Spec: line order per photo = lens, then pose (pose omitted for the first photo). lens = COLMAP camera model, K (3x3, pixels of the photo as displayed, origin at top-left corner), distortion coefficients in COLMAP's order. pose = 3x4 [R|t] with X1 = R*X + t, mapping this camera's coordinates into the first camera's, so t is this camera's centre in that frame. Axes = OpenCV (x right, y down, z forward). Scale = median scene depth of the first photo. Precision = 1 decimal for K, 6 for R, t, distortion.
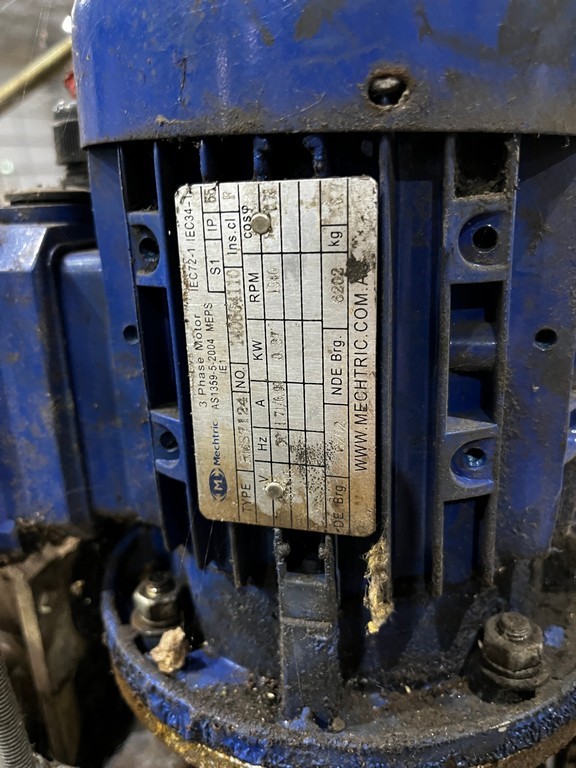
lens RADIAL K [[648.9, 0, 288.0], [0, 648.9, 384.0], [0, 0, 1]] dist [0.008245, 0.004533]
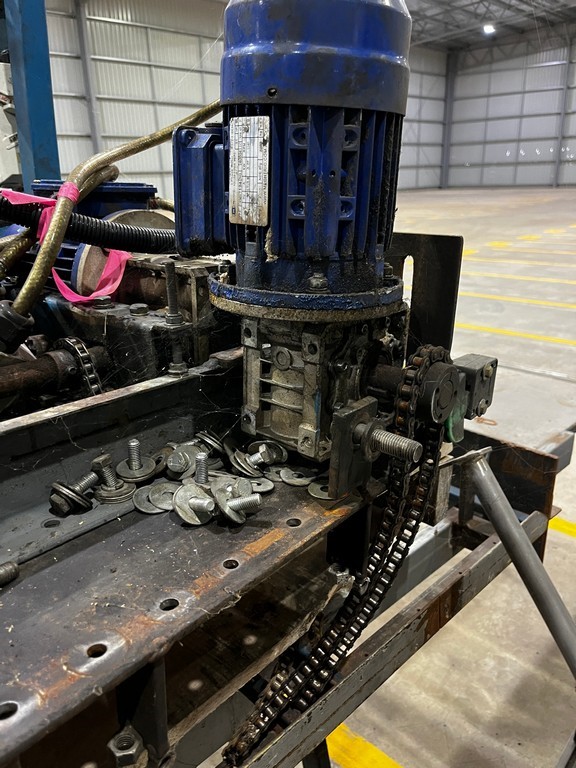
lens RADIAL K [[648.9, 0, 288.0], [0, 648.9, 384.0], [0, 0, 1]] dist [0.008245, 0.004533]
pose [[0.897398, 0.193066, -0.396740, 1.800924], [-0.181145, 0.981123, 0.067707, 0.826101], [0.402323, 0.011108, 0.915430, -2.117820]]
